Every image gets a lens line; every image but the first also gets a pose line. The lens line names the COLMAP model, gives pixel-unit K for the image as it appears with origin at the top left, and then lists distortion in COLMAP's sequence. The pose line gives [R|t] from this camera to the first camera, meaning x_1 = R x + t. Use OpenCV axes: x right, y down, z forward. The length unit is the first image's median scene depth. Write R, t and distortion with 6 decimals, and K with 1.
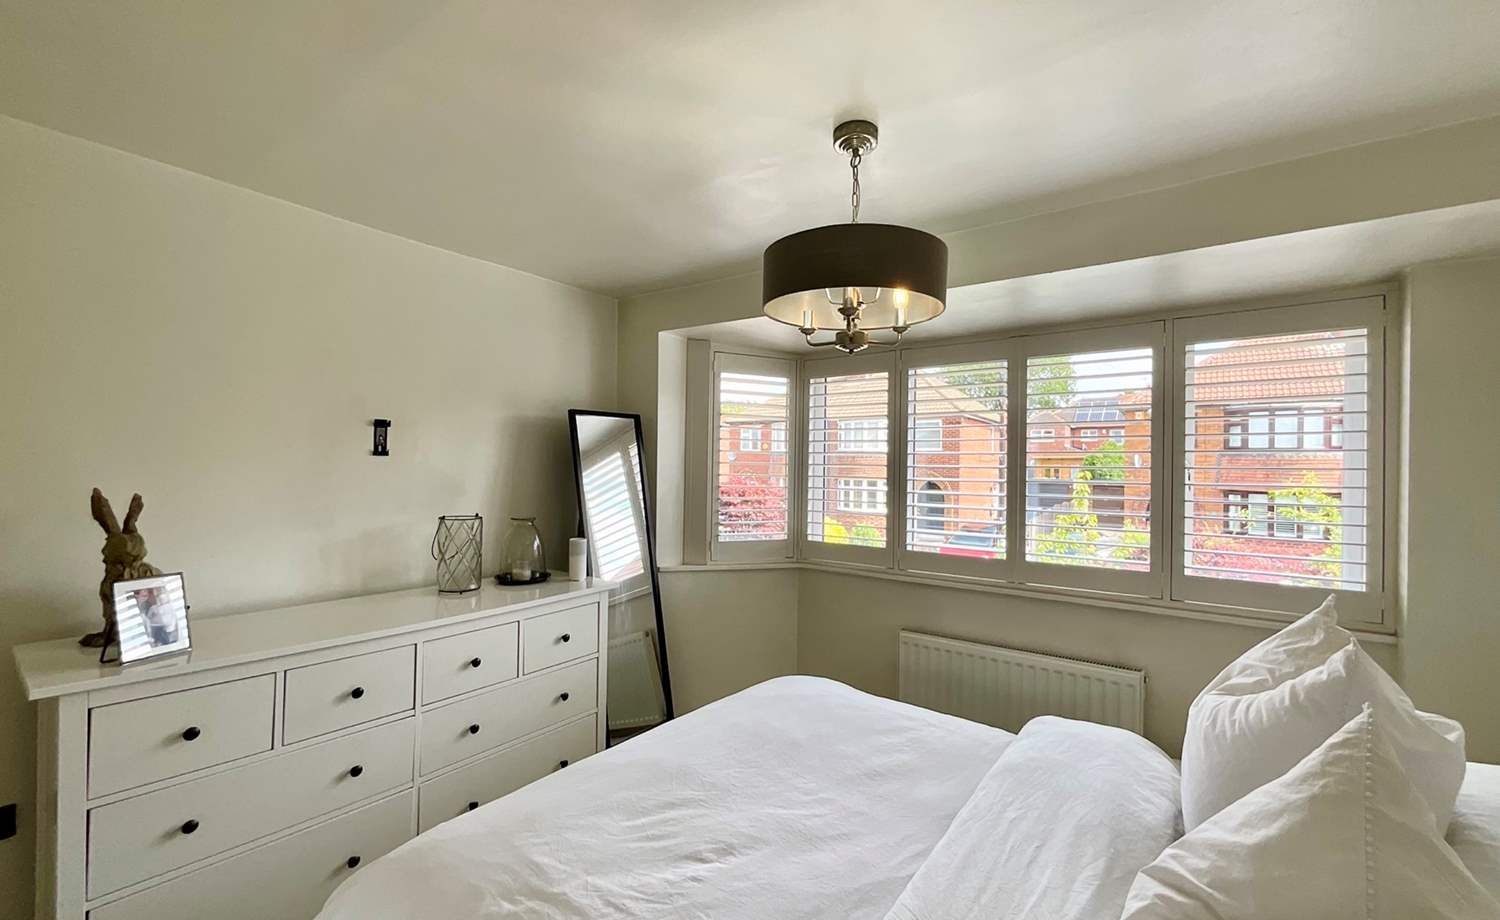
lens RADIAL K [[613.5, 0, 747.2], [0, 613.5, 464.9], [0, 0, 1]] dist [-0.000144, -0.000298]
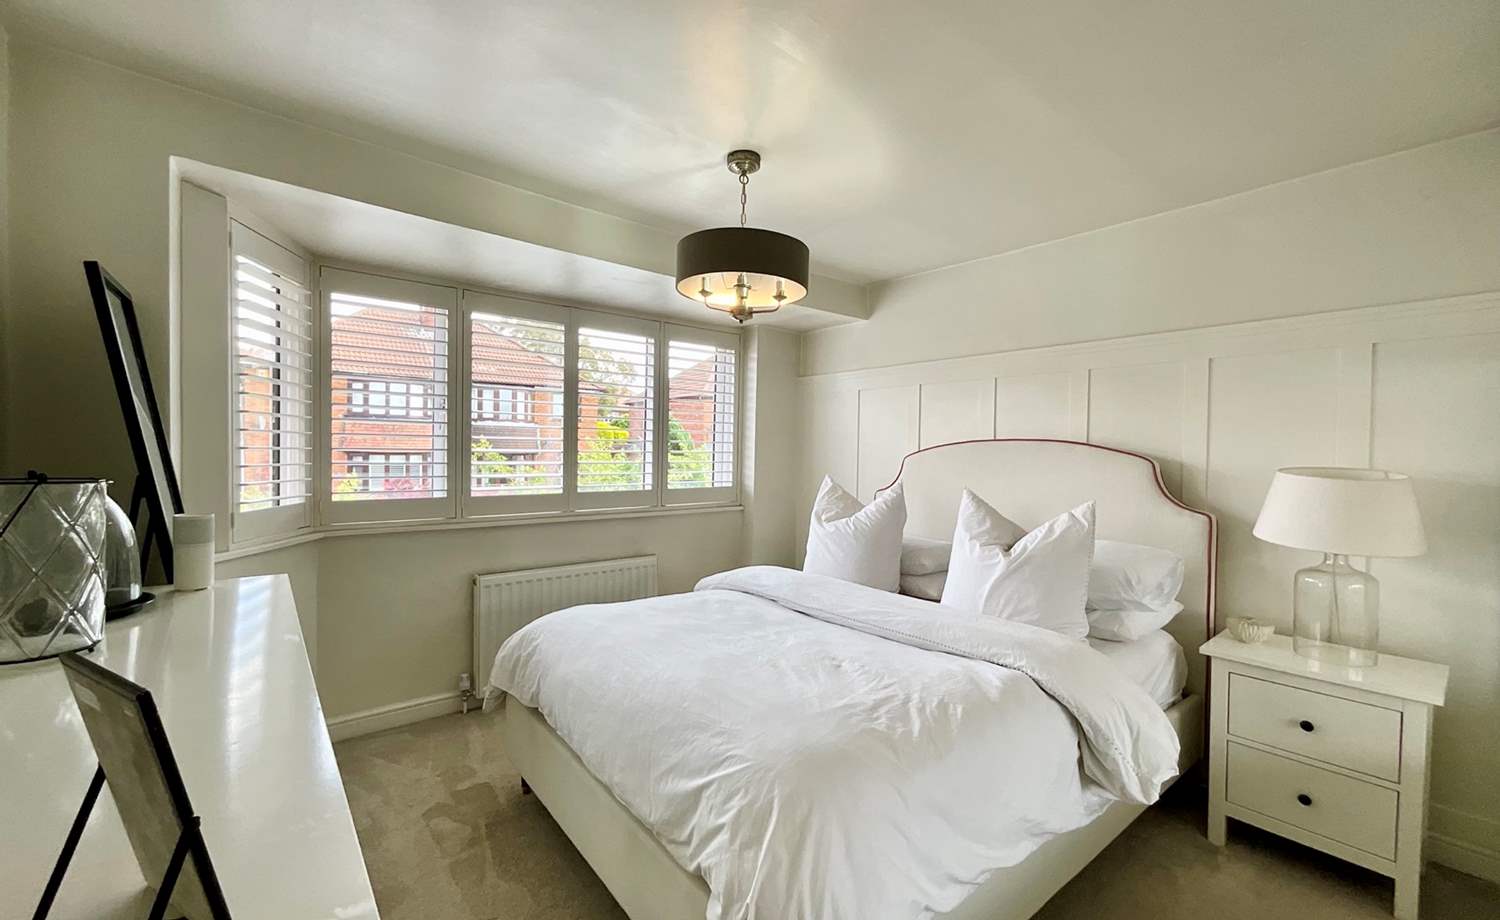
lens RADIAL K [[613.5, 0, 747.2], [0, 613.5, 464.9], [0, 0, 1]] dist [-0.000144, -0.000298]
pose [[0.239895, -0.036437, 0.970115, -0.766139], [-0.016065, 0.999010, 0.041495, 0.051921], [-0.970666, -0.025540, 0.239072, 0.434490]]
